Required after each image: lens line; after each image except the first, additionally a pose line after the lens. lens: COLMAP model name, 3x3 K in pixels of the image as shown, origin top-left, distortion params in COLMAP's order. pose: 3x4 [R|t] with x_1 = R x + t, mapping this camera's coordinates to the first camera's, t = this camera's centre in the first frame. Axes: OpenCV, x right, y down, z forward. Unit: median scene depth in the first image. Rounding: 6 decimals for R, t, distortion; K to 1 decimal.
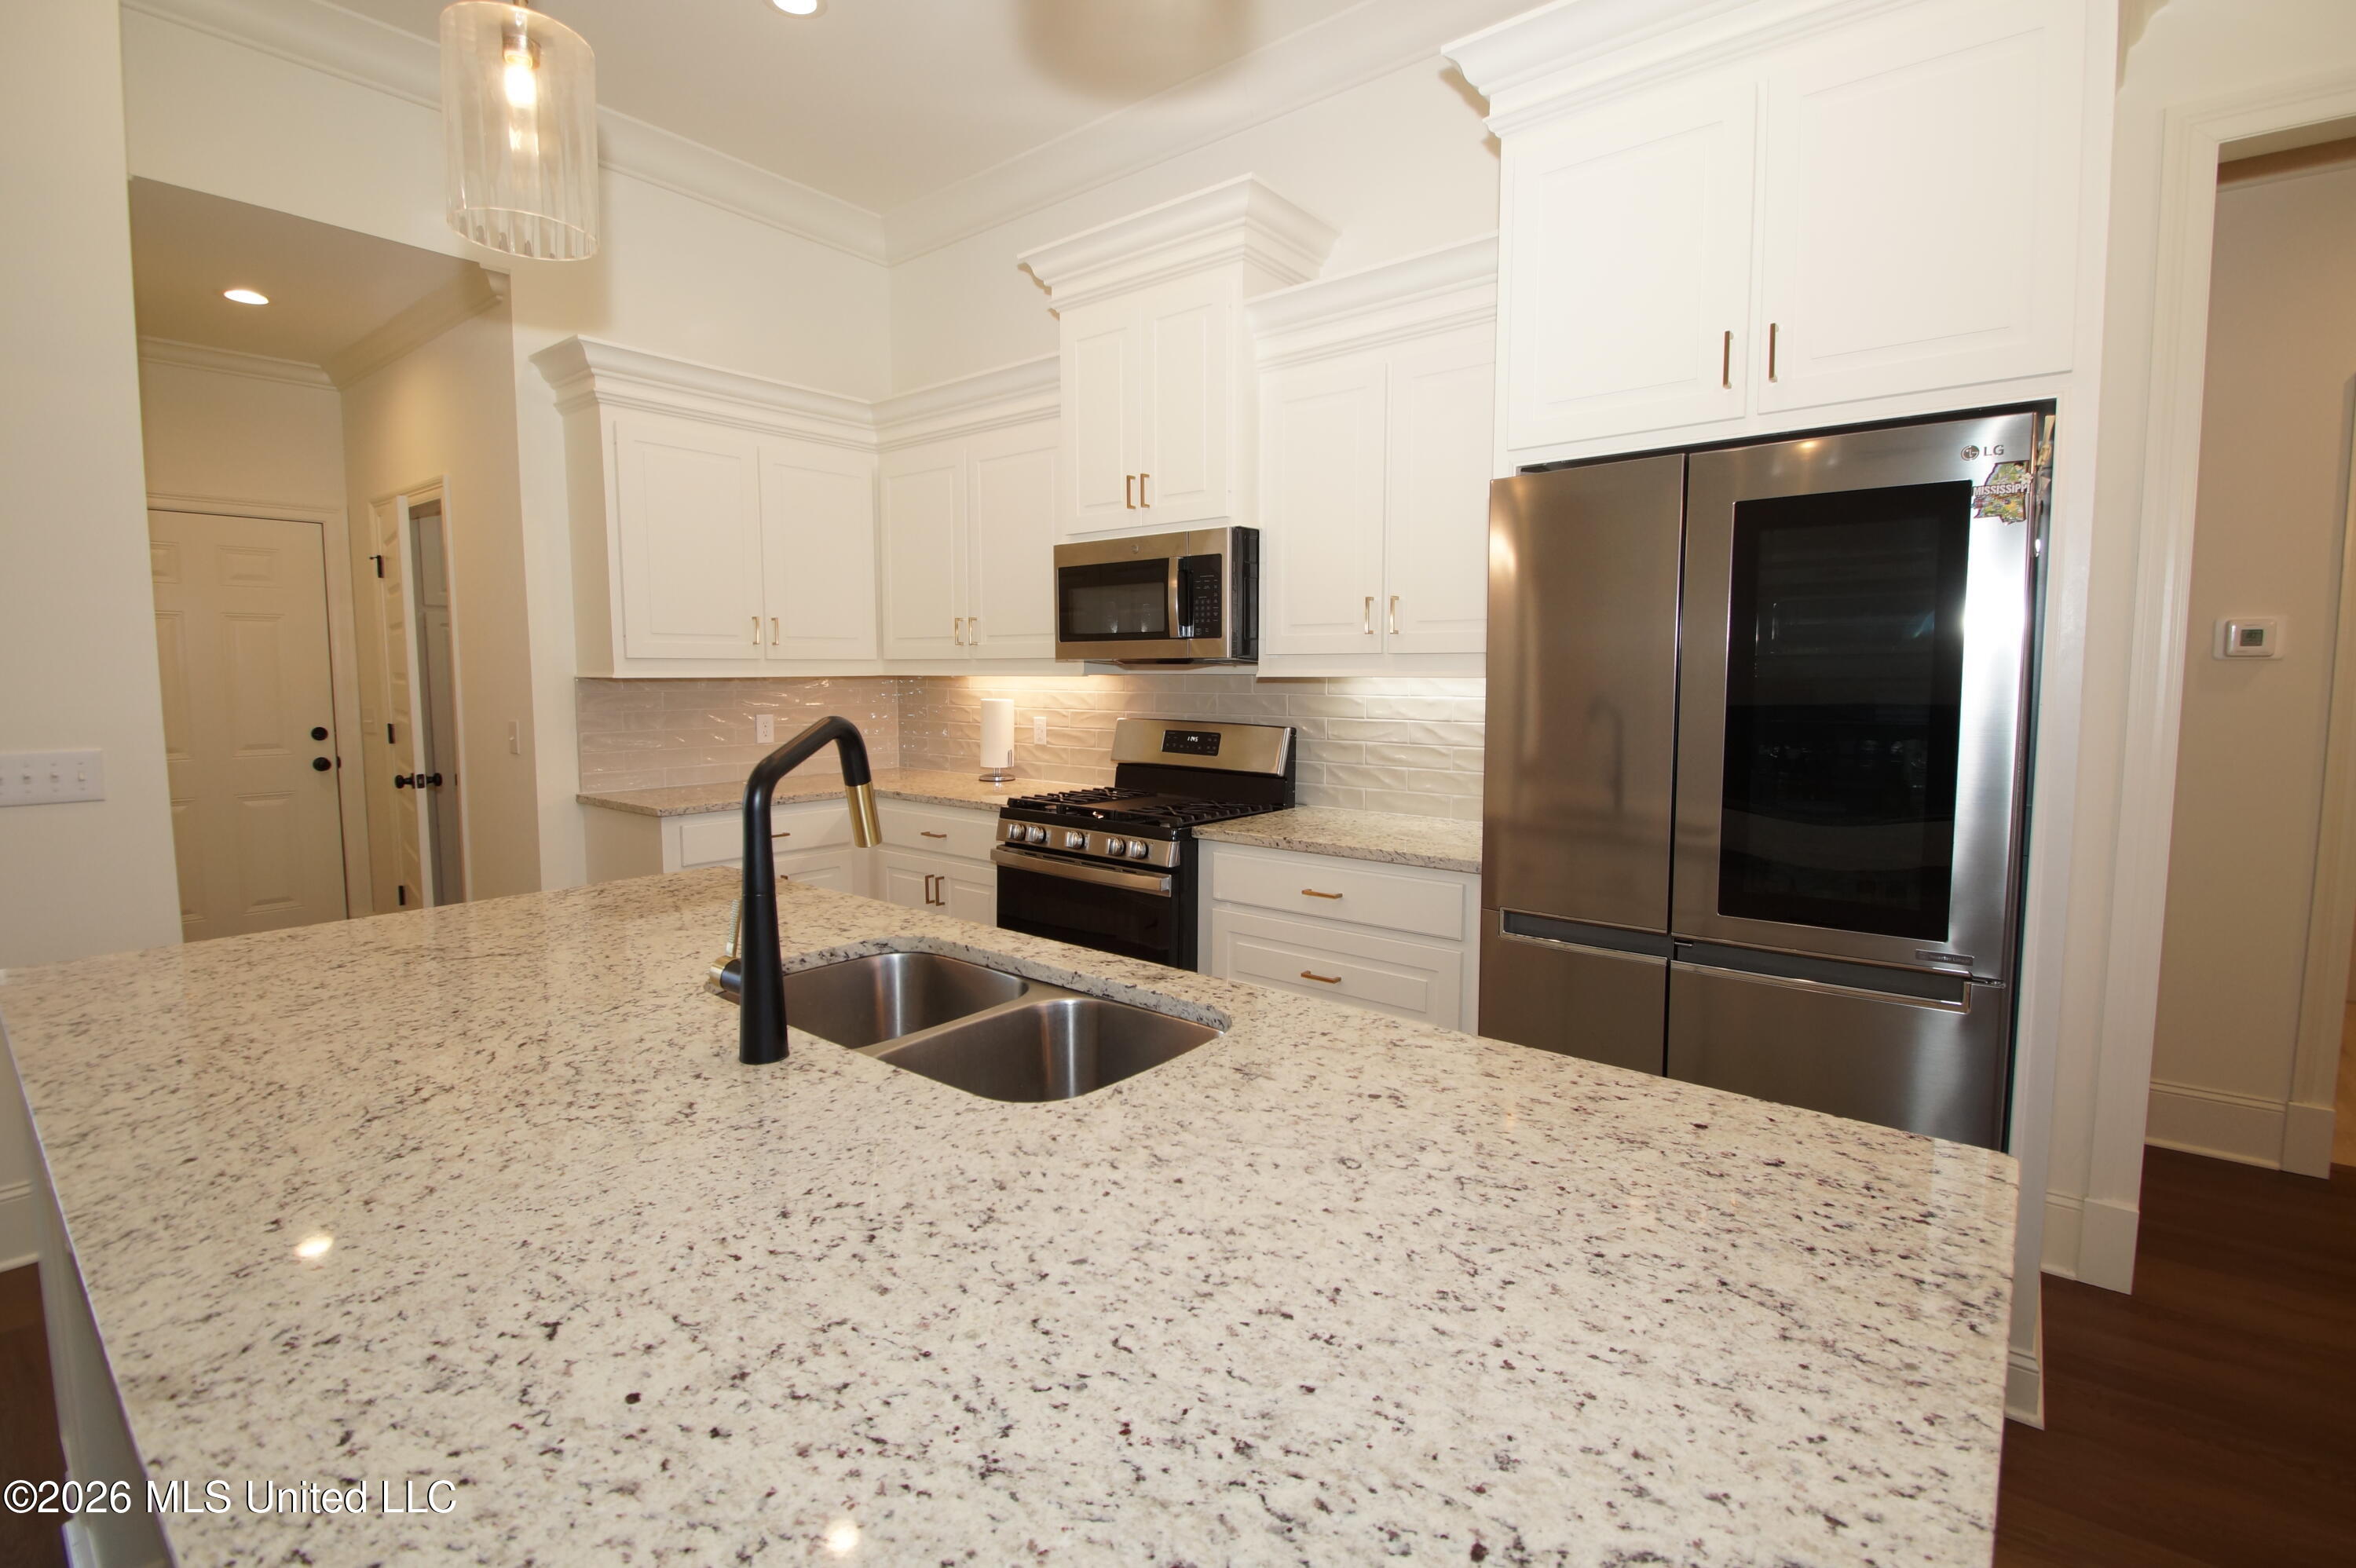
lens RADIAL K [[1058.0, 0, 1171.4], [0, 1058.0, 764.9], [0, 0, 1]] dist [0.003577, -0.012144]
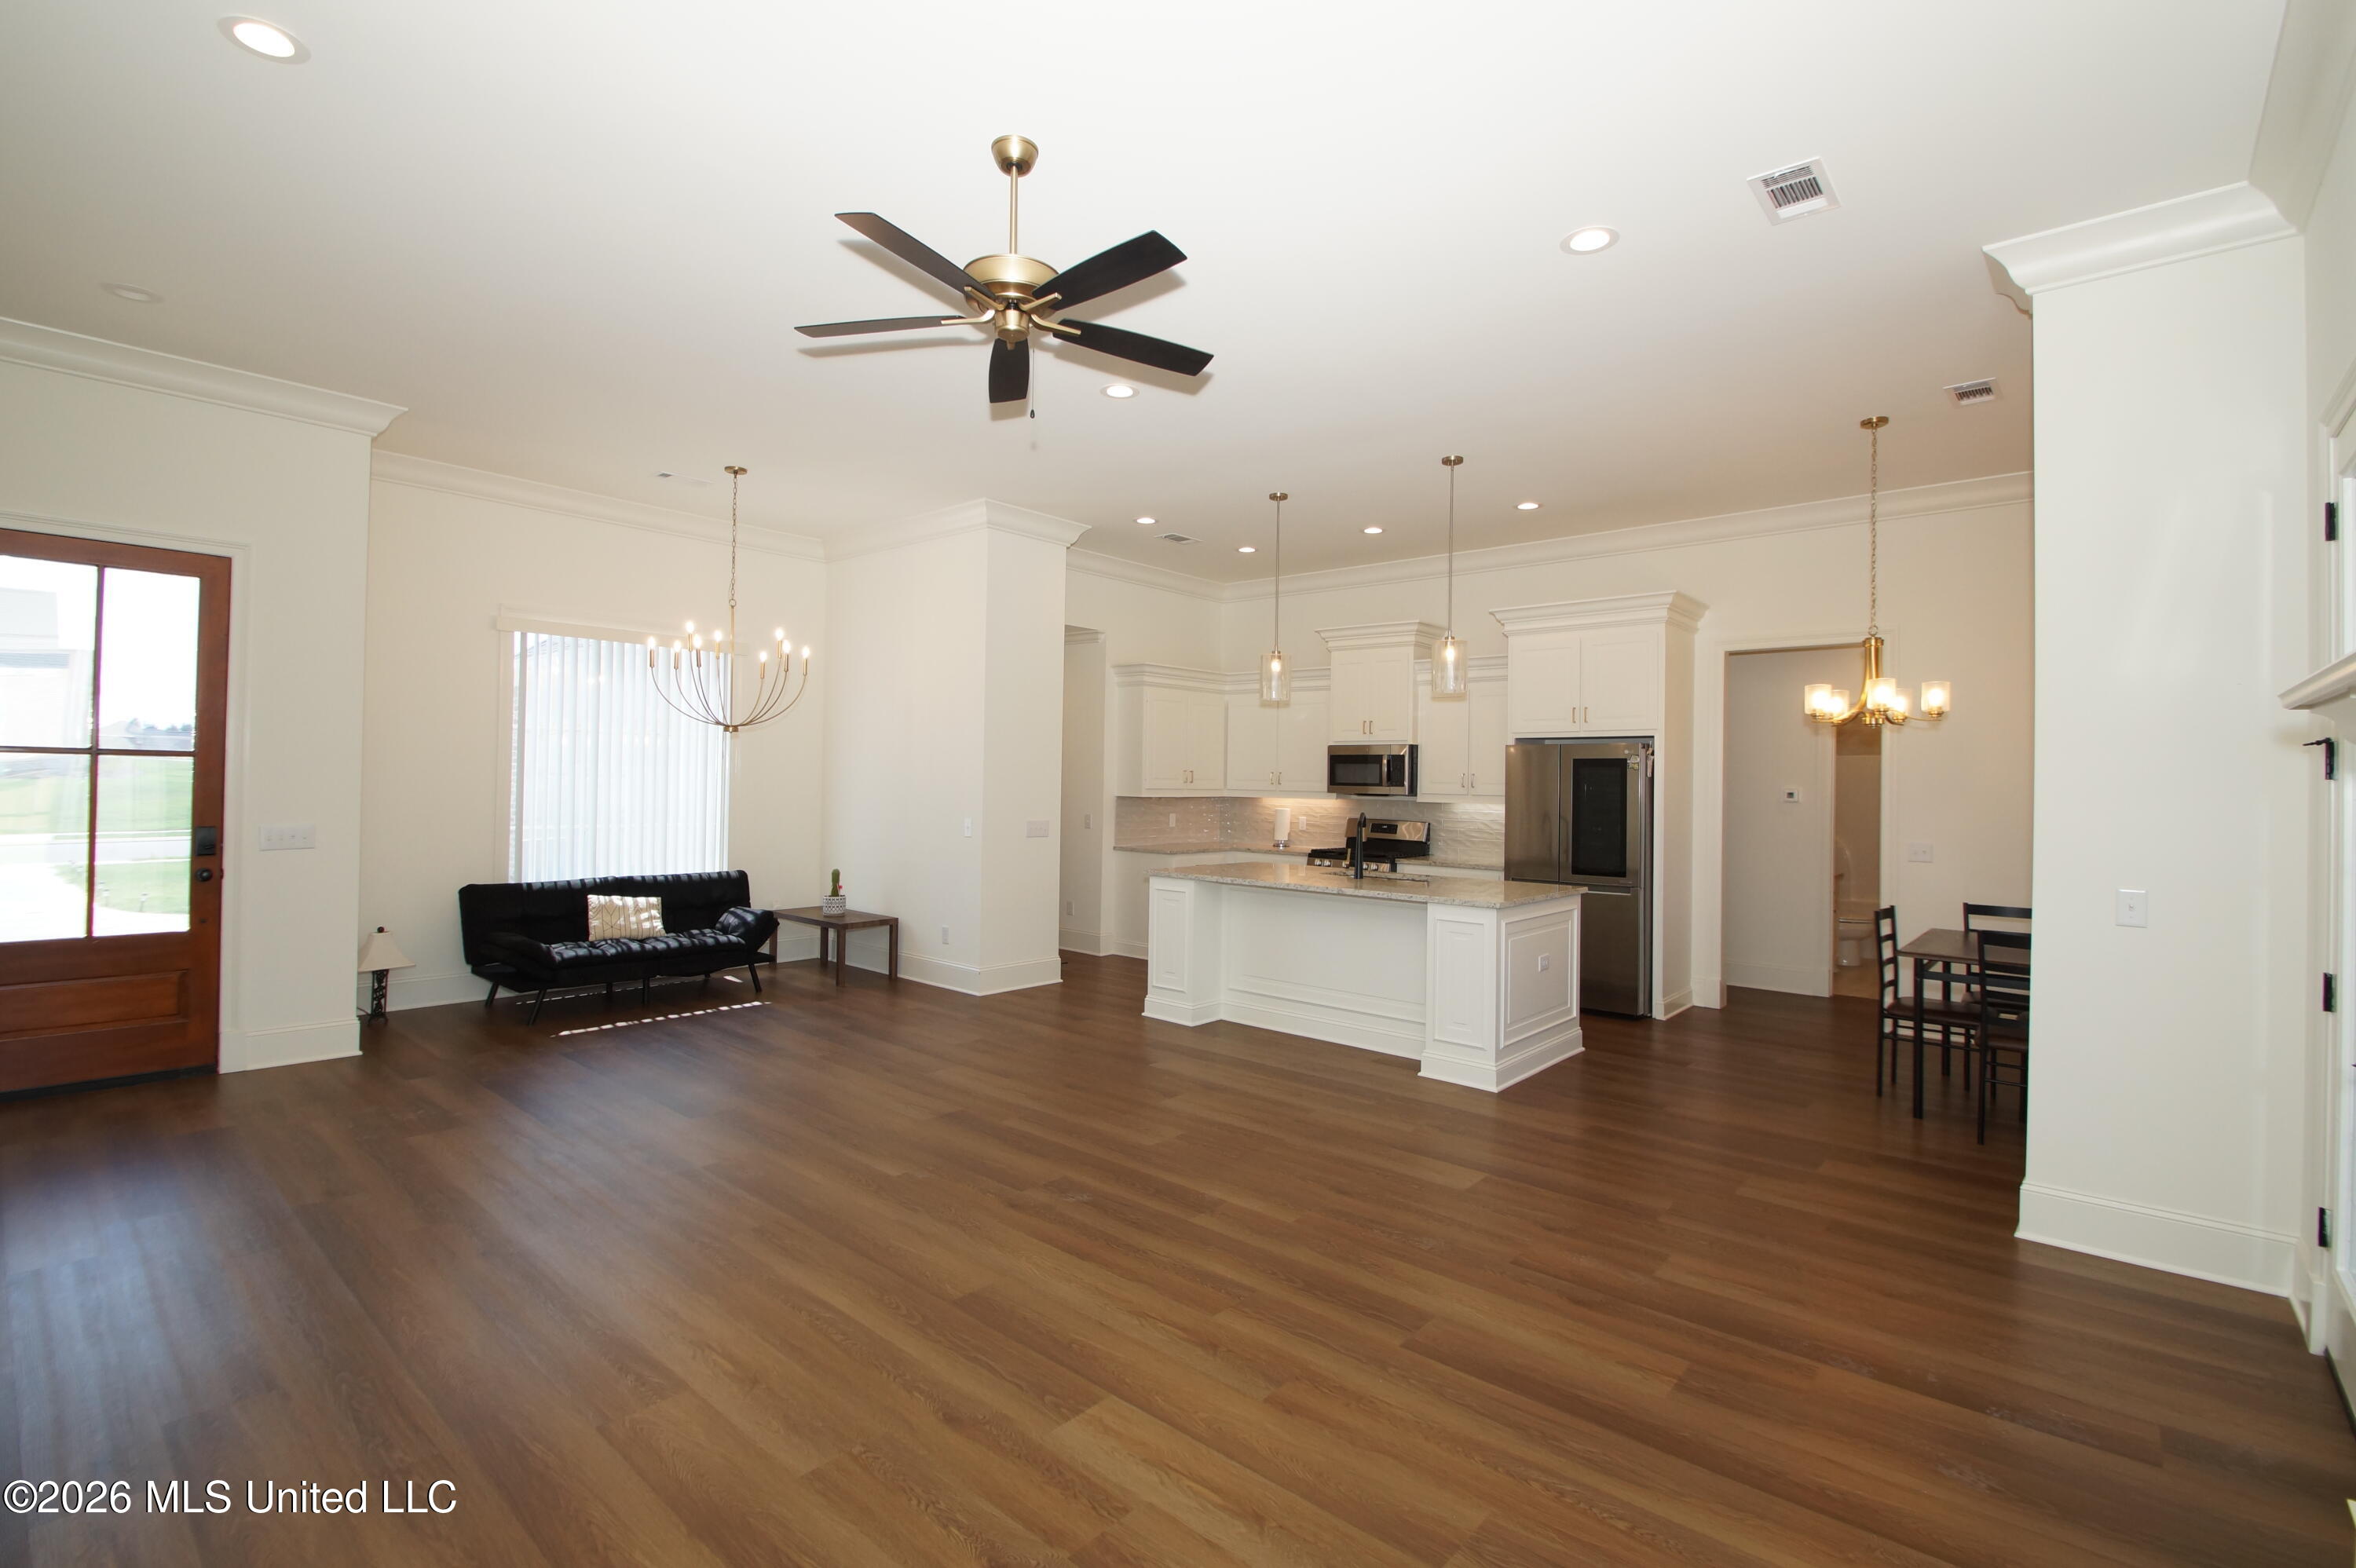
lens RADIAL K [[1058.0, 0, 1171.4], [0, 1058.0, 764.9], [0, 0, 1]] dist [0.003577, -0.012144]
pose [[0.998940, 0.017238, -0.042671, -0.391270], [-0.021563, 0.994440, -0.103069, 0.100307], [0.040657, 0.103880, 0.993758, -1.518339]]
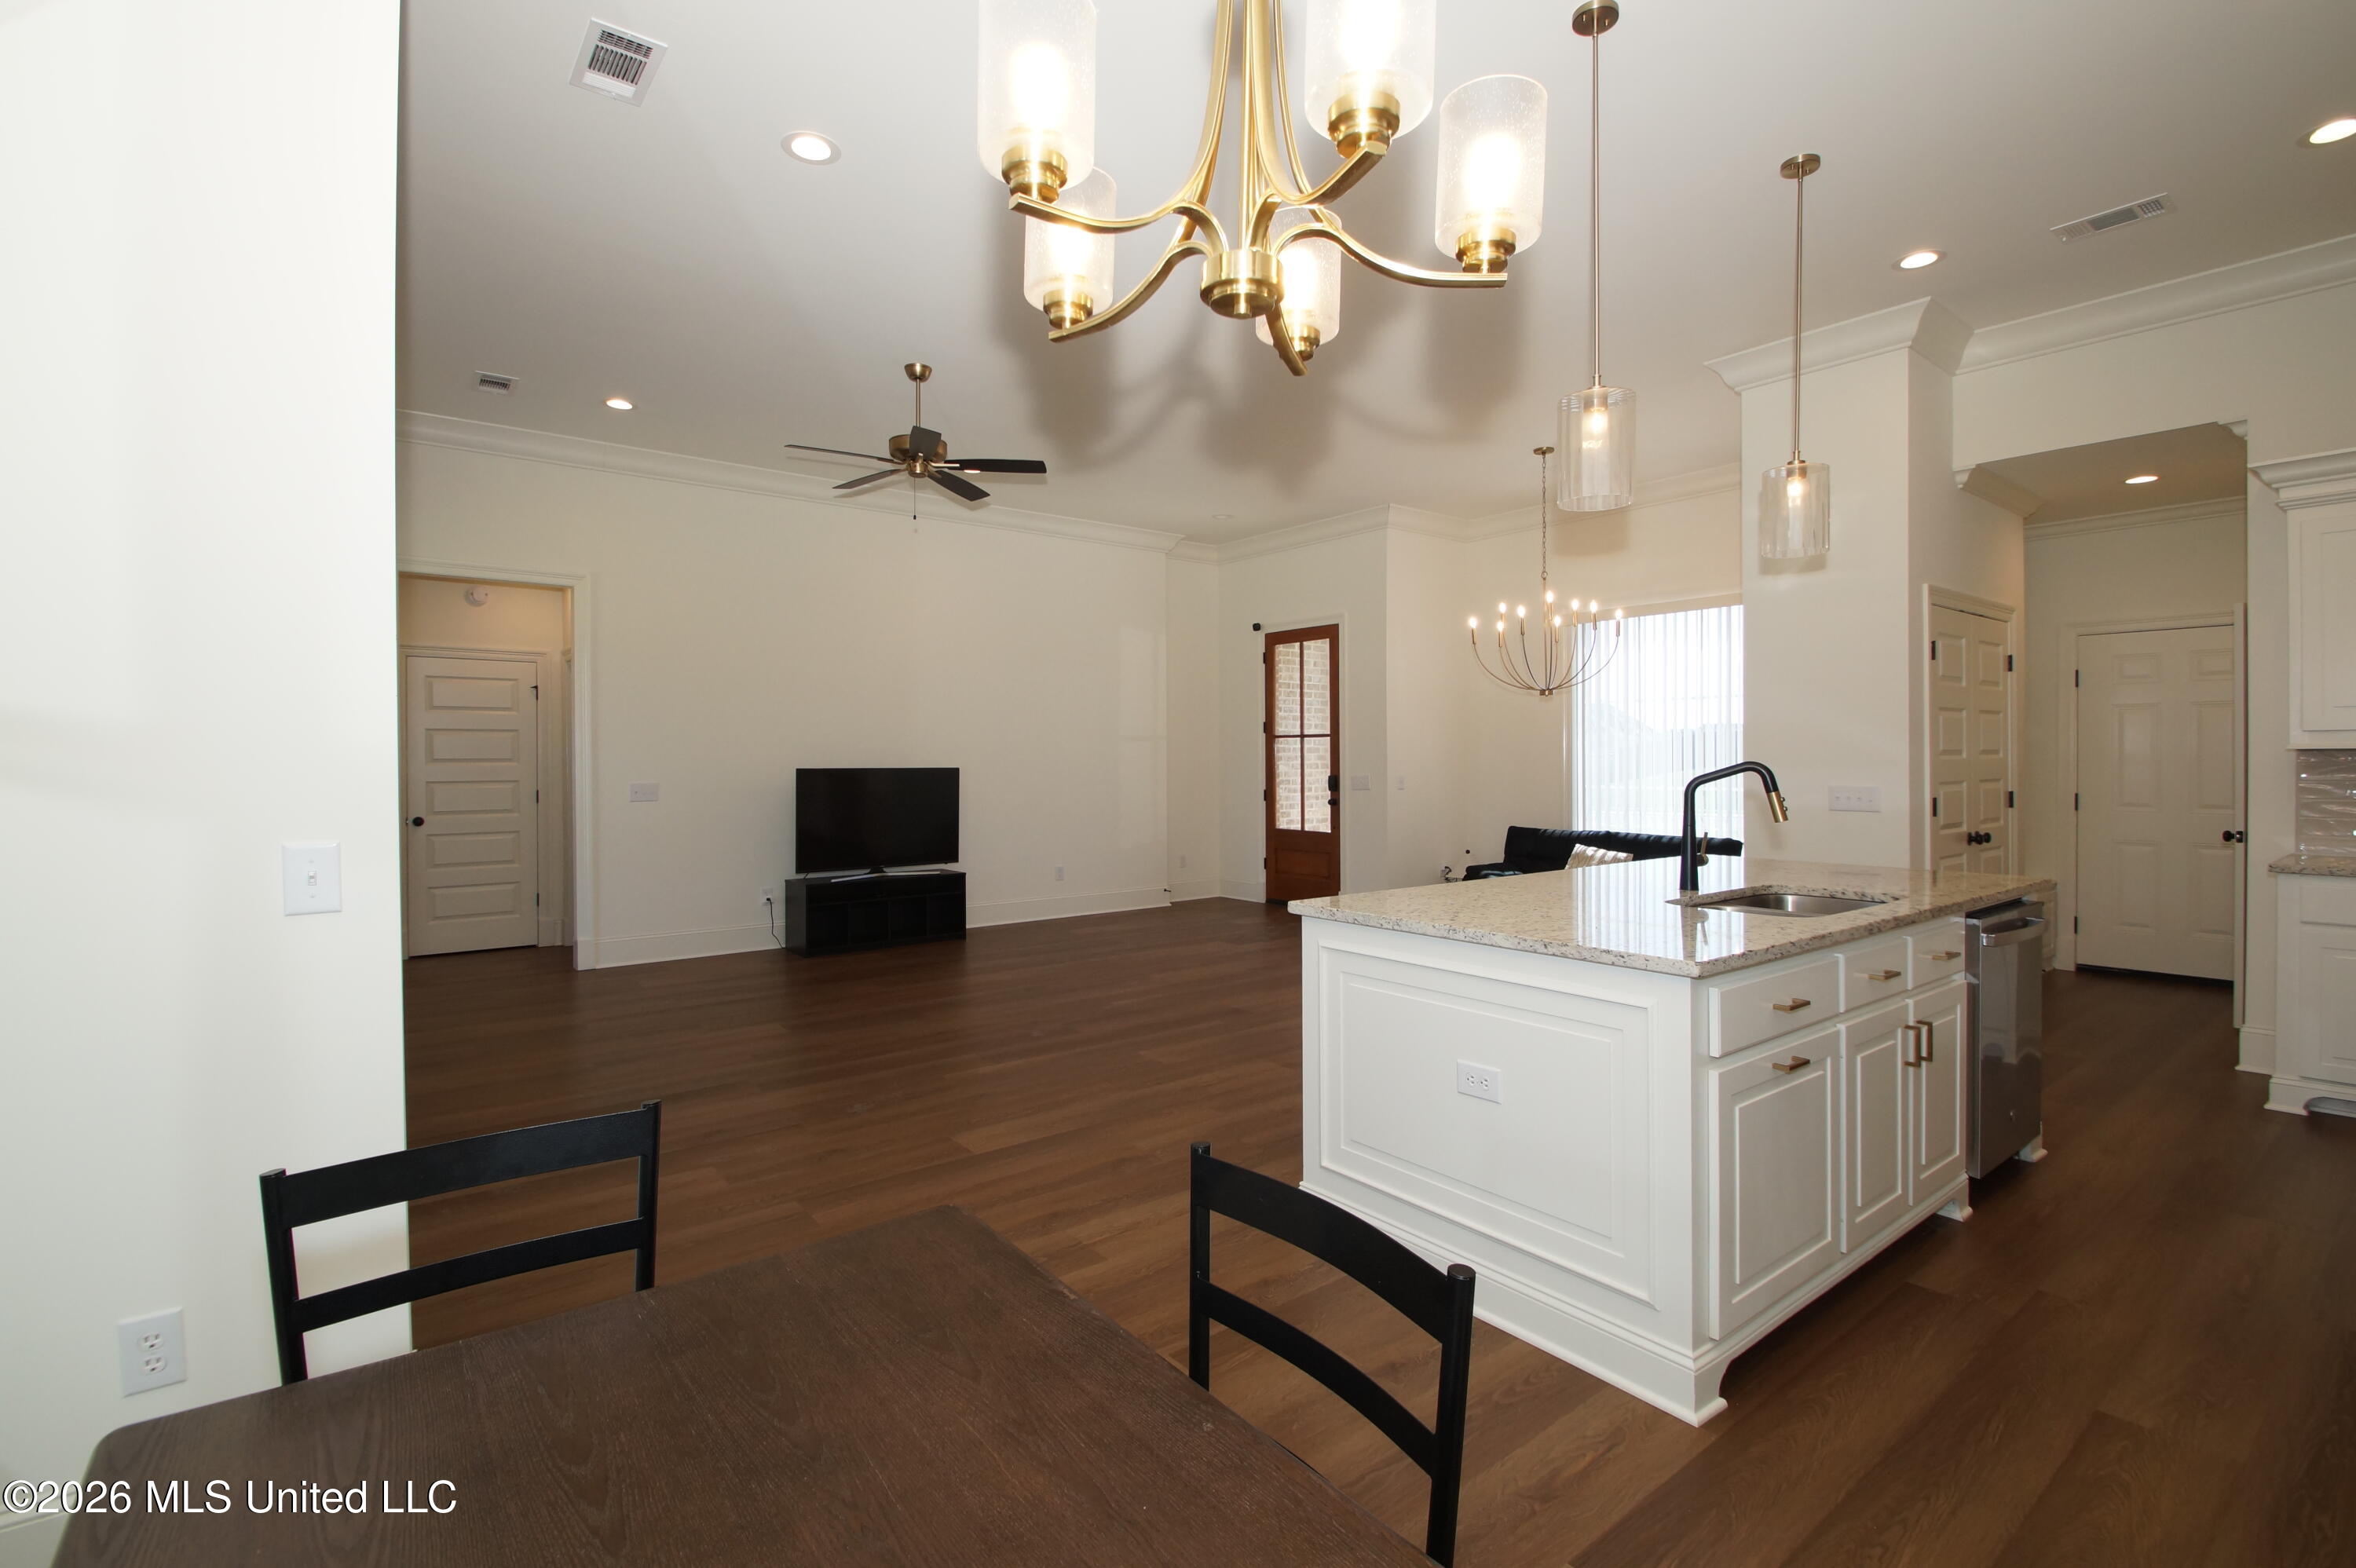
lens RADIAL K [[1058.0, 0, 1171.4], [0, 1058.0, 764.9], [0, 0, 1]] dist [0.003577, -0.012144]
pose [[-0.235727, 0.006254, -0.971799, 0.895198], [-0.080033, 0.996458, 0.025826, 0.000889], [0.968518, 0.083864, -0.234392, 0.128670]]
